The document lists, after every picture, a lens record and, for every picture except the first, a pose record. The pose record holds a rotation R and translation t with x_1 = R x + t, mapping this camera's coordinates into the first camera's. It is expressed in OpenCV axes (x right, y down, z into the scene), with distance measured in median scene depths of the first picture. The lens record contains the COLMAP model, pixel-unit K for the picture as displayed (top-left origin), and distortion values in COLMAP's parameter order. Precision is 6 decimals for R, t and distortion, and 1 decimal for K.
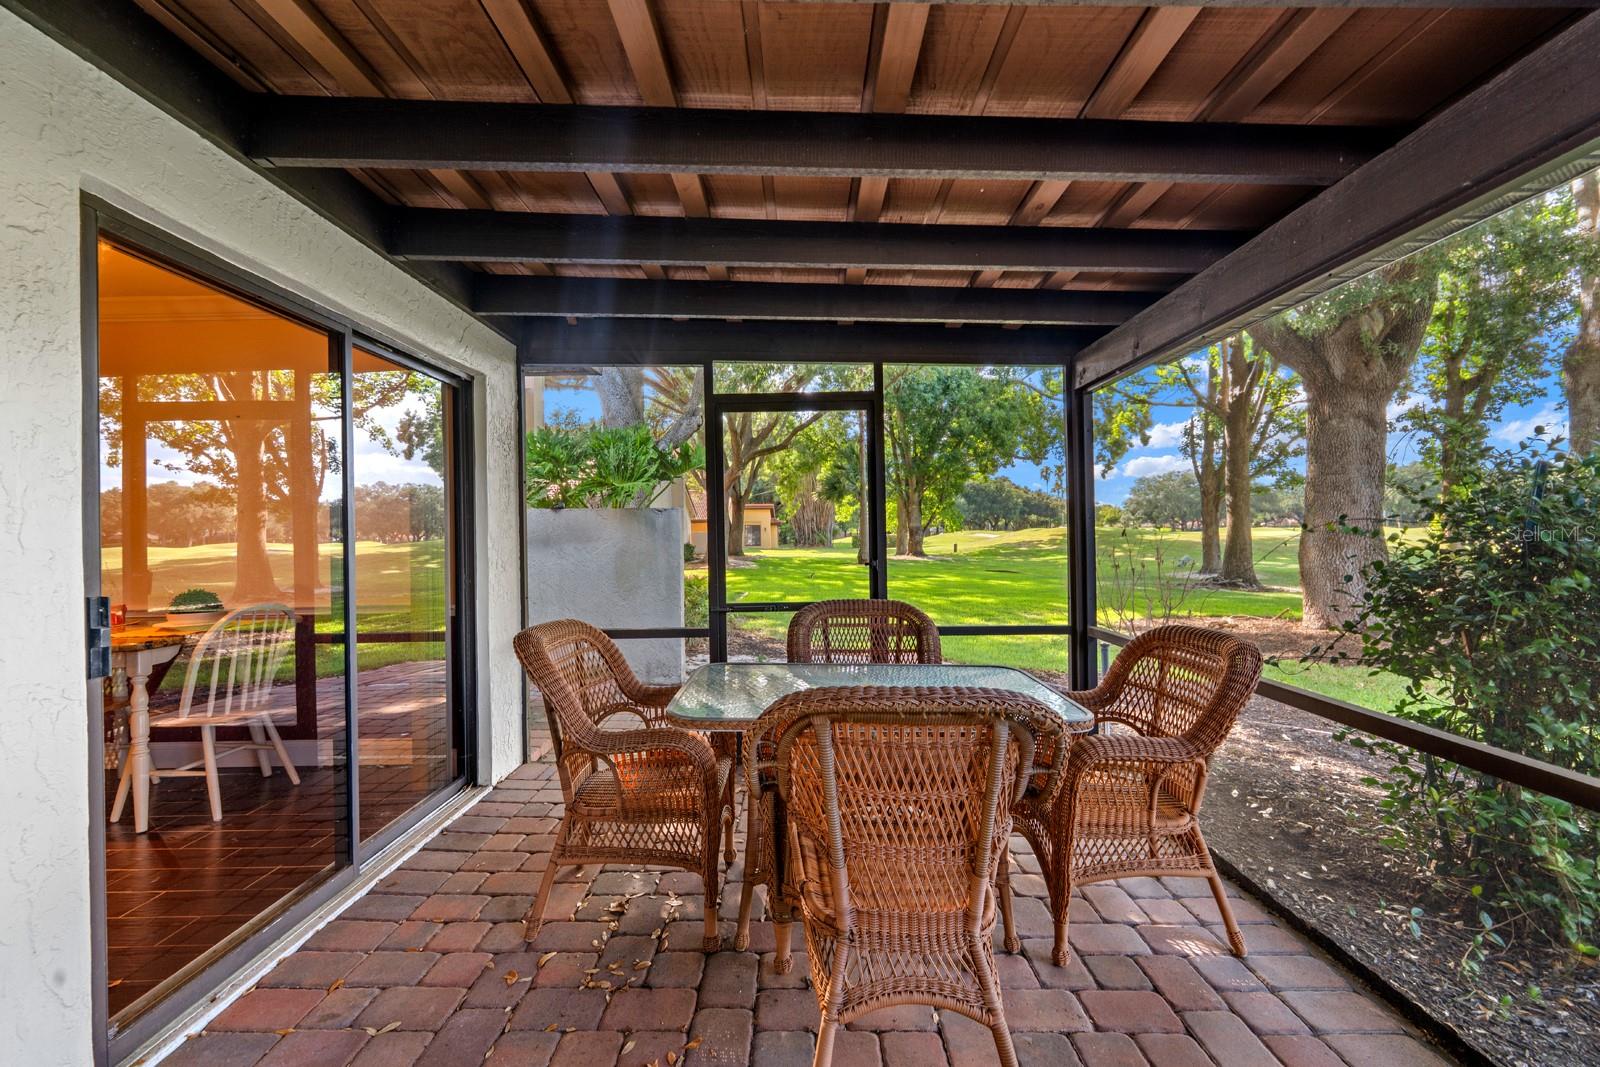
lens RADIAL K [[647.8, 0, 806.5], [0, 647.8, 532.5], [0, 0, 1]] dist [0.000566, -0.000775]
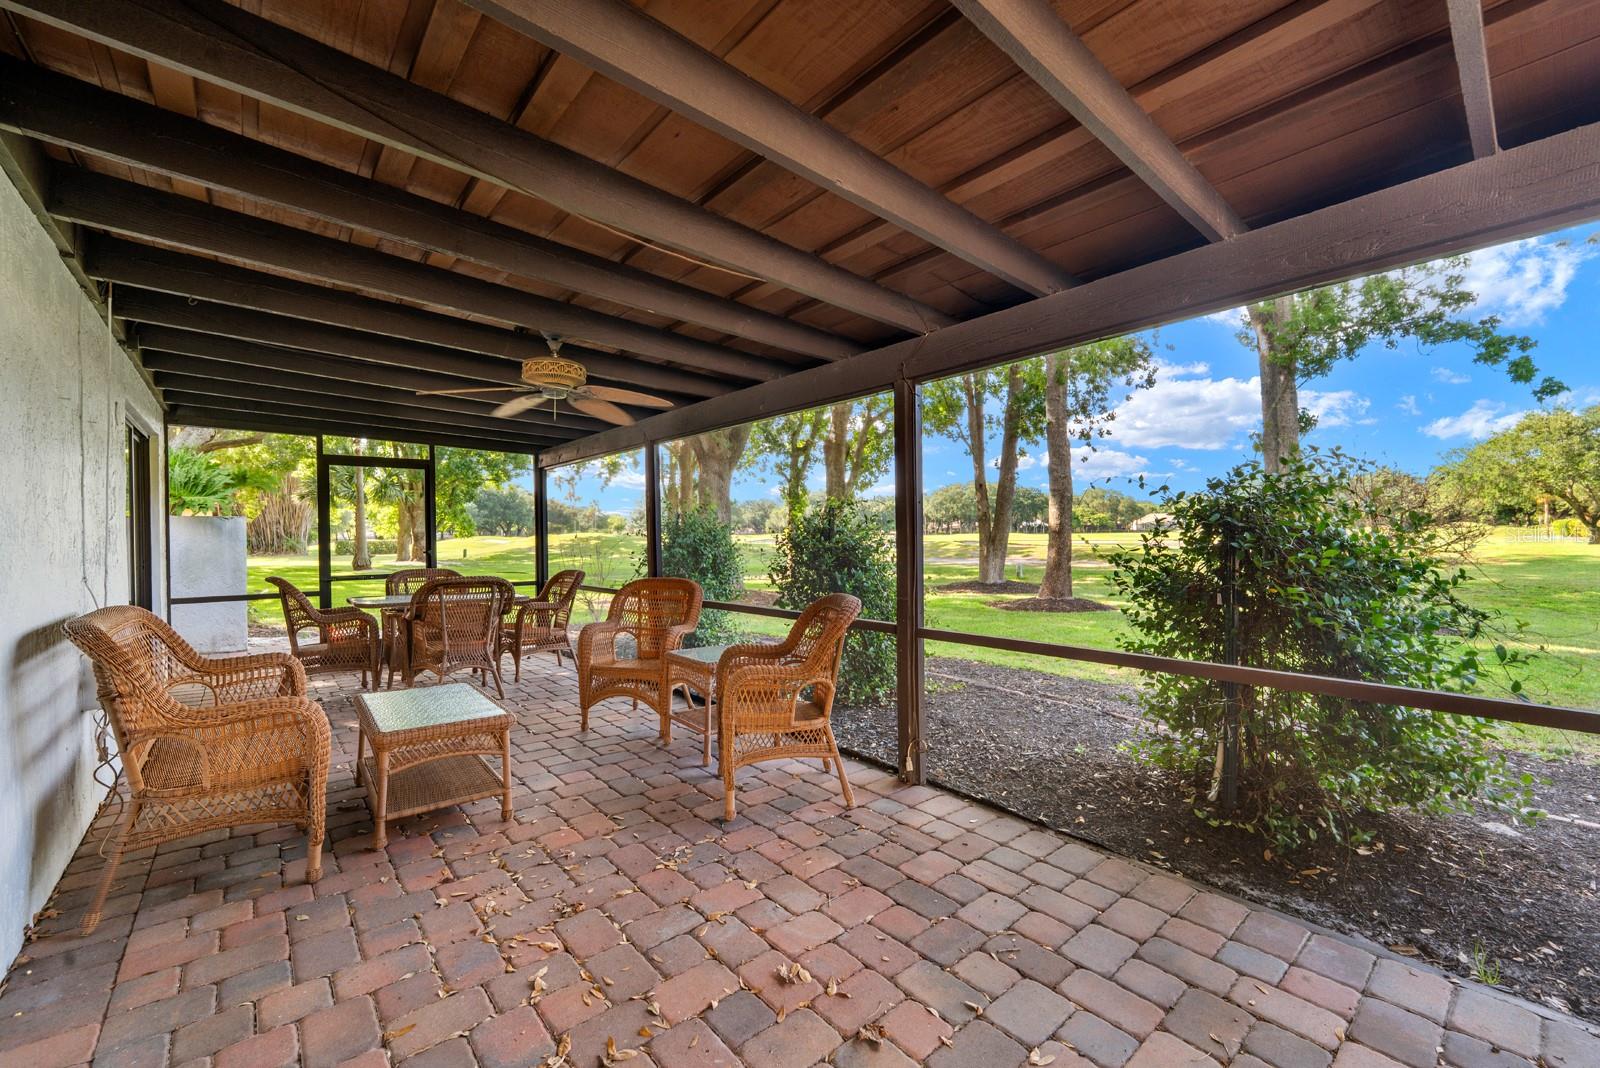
lens RADIAL K [[647.8, 0, 802.2], [0, 647.8, 533.3], [0, 0, 1]] dist [0.000566, -0.000775]
pose [[0.759513, 0.006534, 0.650460, -0.074357], [-0.001020, 0.999960, -0.008853, 0.002670], [-0.650492, 0.006061, 0.759489, -0.284167]]
